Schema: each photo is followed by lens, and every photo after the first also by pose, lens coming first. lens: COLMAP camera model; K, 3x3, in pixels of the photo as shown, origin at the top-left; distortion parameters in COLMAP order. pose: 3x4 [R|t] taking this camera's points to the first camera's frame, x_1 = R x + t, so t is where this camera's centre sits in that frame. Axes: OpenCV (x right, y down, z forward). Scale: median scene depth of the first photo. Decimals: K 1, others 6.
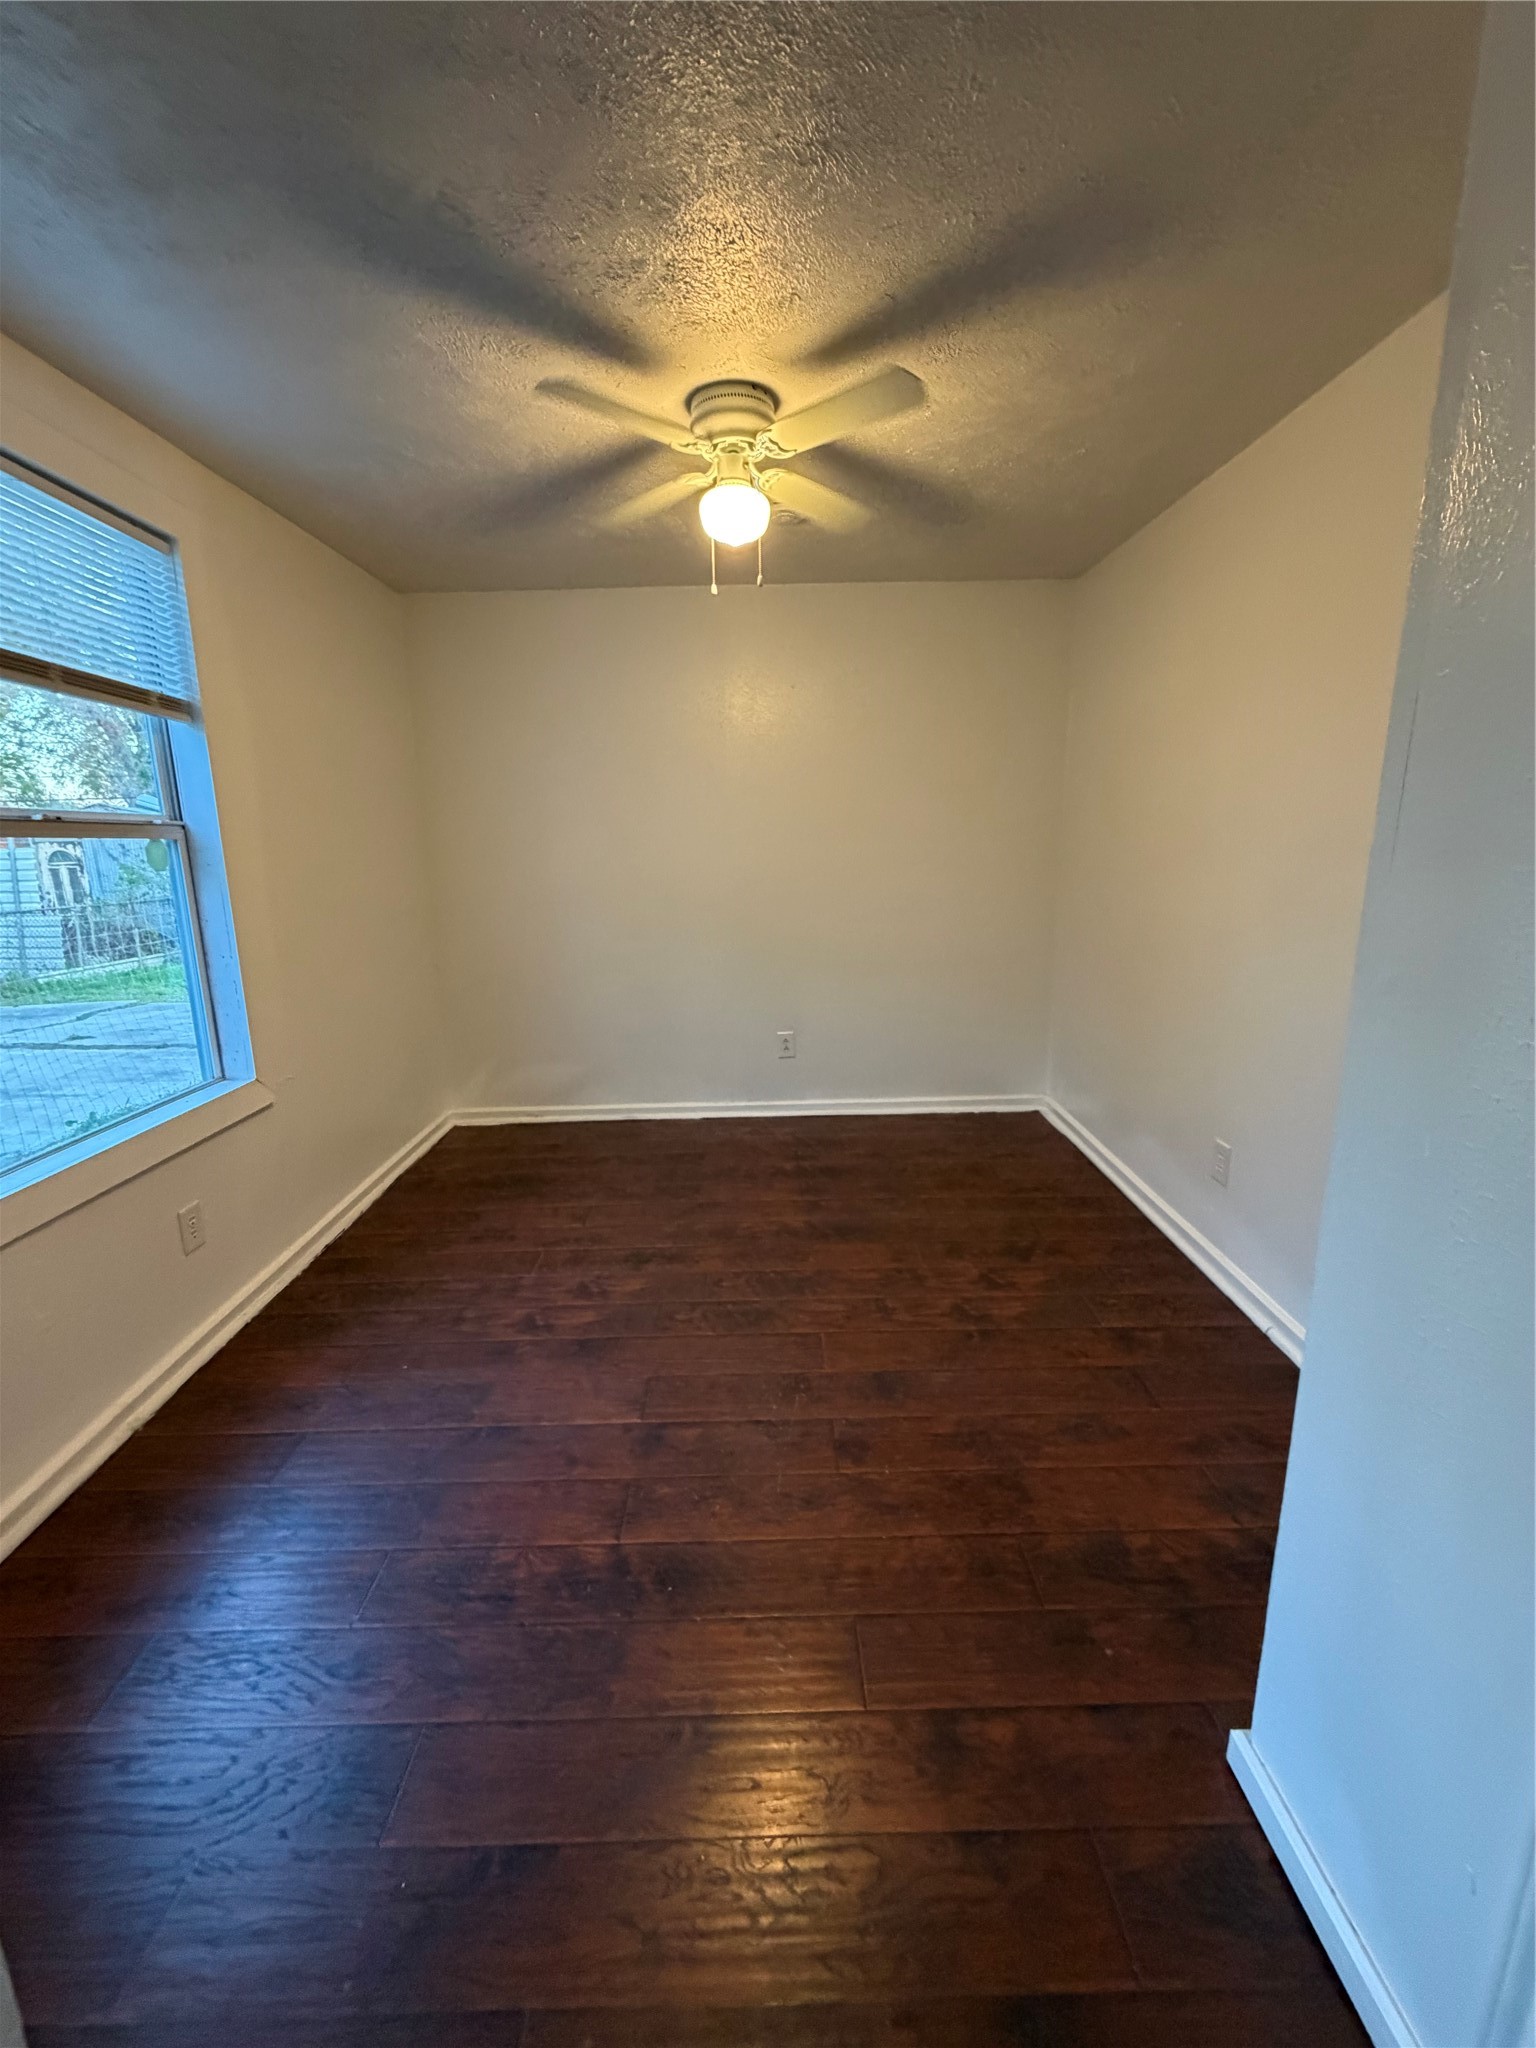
lens RADIAL K [[822.9, 0, 765.9], [0, 822.9, 1021.1], [0, 0, 1]] dist [0.003305, 0.000026]
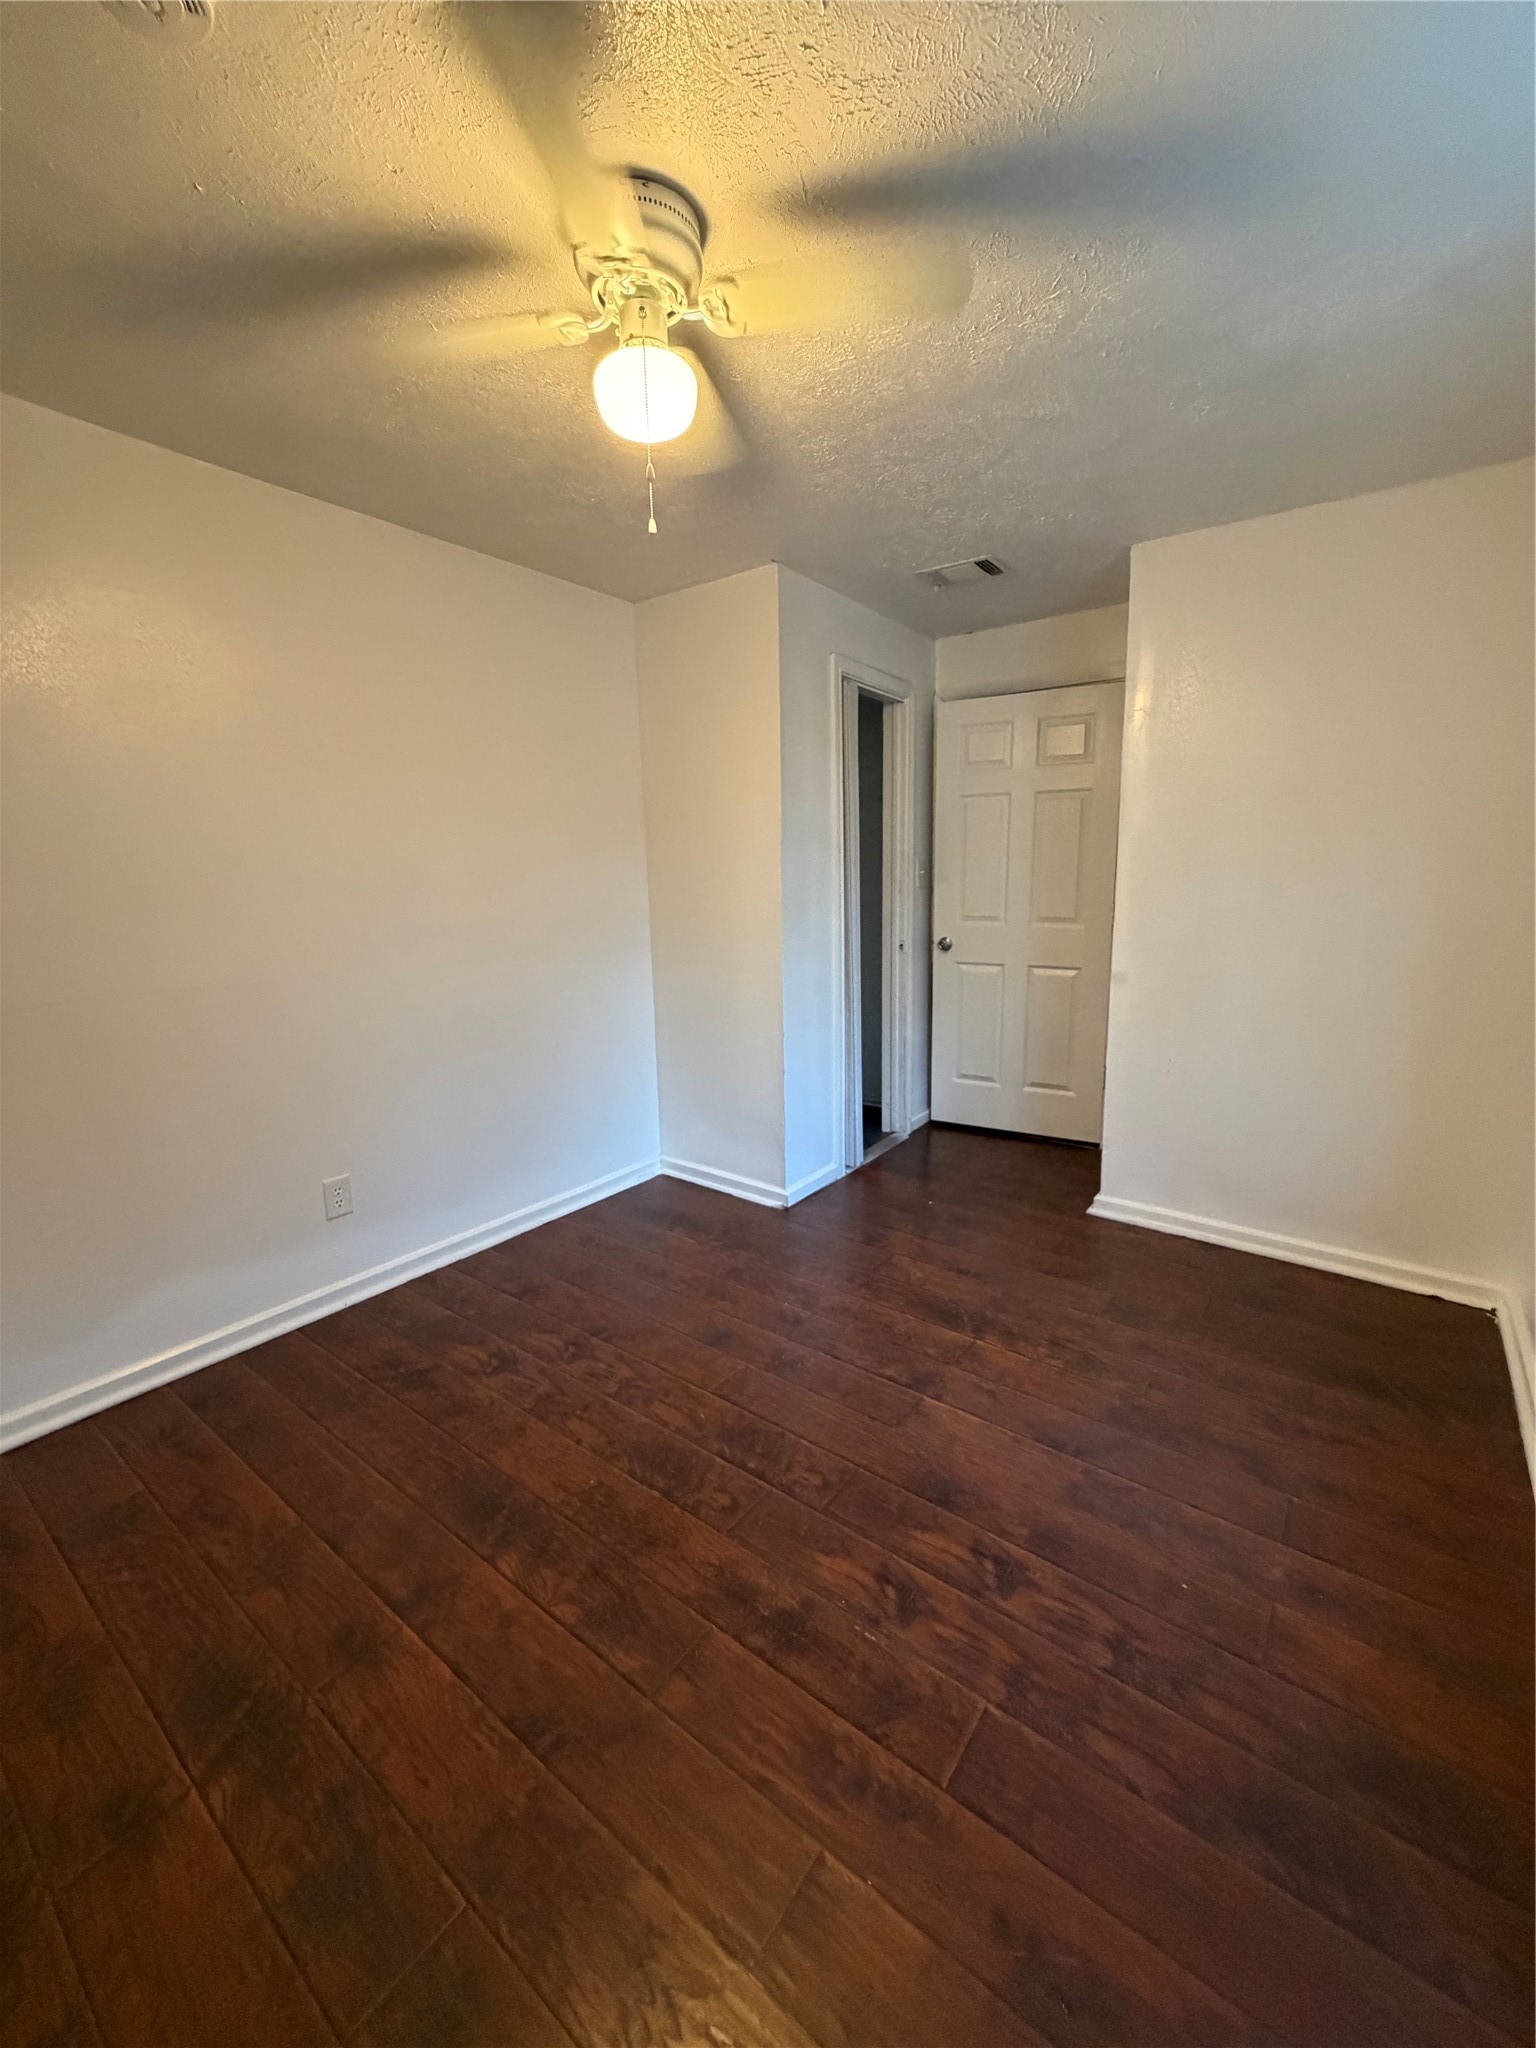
lens RADIAL K [[822.9, 0, 778.7], [0, 822.9, 1036.2], [0, 0, 1]] dist [0.003305, 0.000026]
pose [[-0.800478, -0.089908, 0.592580, -0.485291], [0.162699, 0.918966, 0.359207, -0.298146], [-0.576857, 0.383950, -0.720985, 1.386459]]
